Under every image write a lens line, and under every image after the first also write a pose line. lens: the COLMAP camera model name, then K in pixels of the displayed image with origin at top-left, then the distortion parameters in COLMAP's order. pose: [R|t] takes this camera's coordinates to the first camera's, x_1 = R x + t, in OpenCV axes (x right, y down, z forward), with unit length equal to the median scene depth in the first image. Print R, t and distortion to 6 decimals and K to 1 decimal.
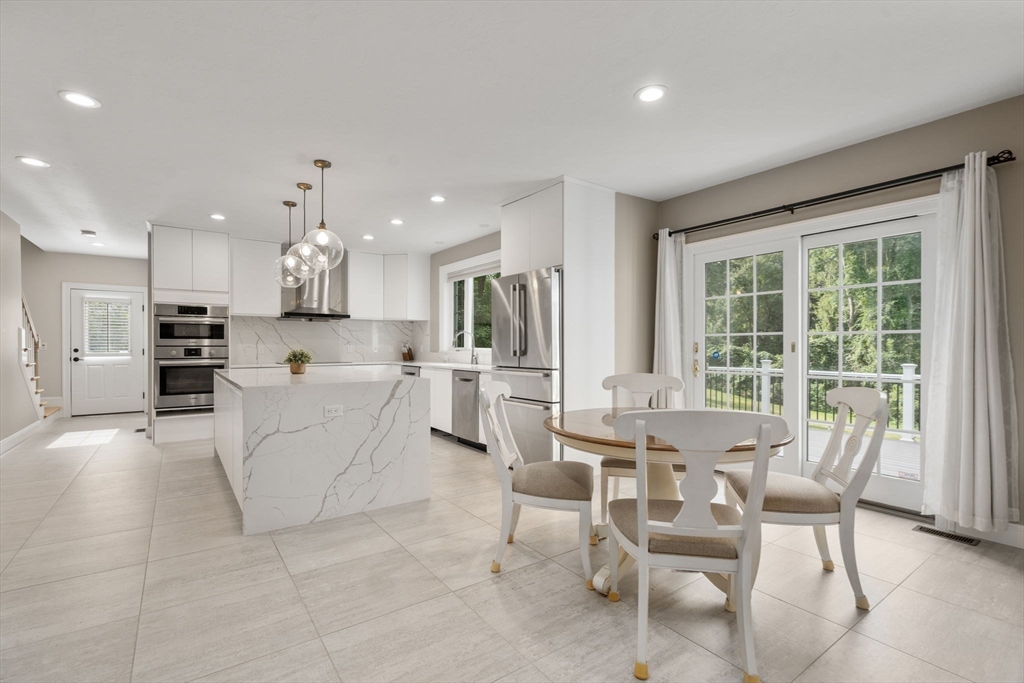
lens RADIAL K [[471.6, 0, 514.5], [0, 471.6, 343.6], [0, 0, 1]] dist [0.001456, 0.000101]
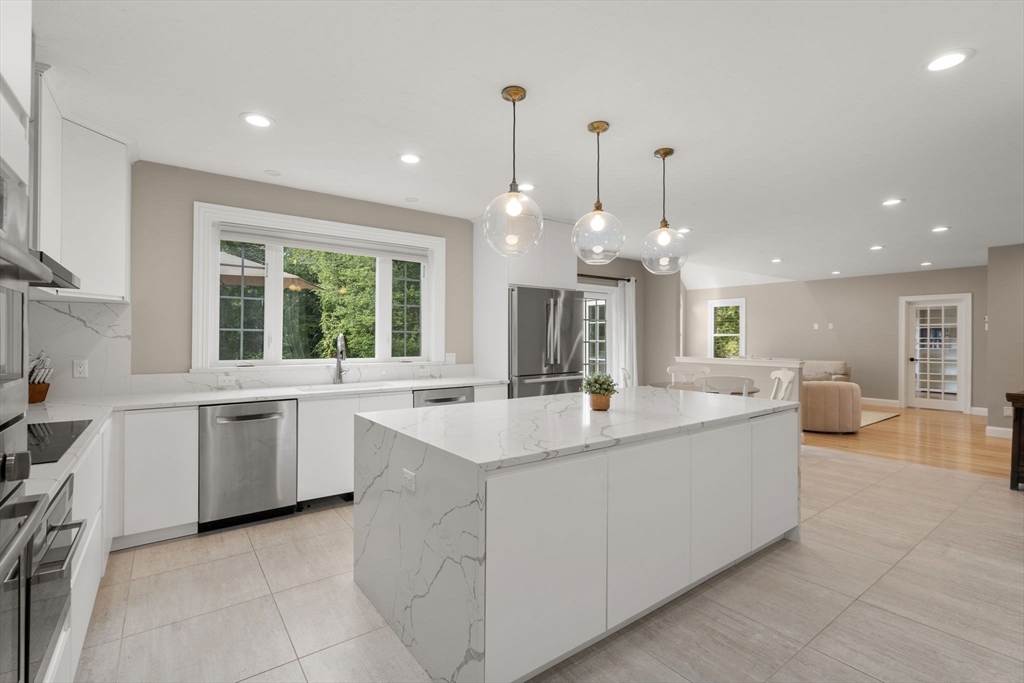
lens RADIAL K [[471.6, 0, 517.2], [0, 471.6, 340.2], [0, 0, 1]] dist [0.001456, 0.000101]
pose [[-0.032196, 0.001148, 0.999481, -0.806027], [-0.004571, 0.999989, -0.001296, -0.018223], [-0.999471, -0.004611, -0.032190, 0.836900]]
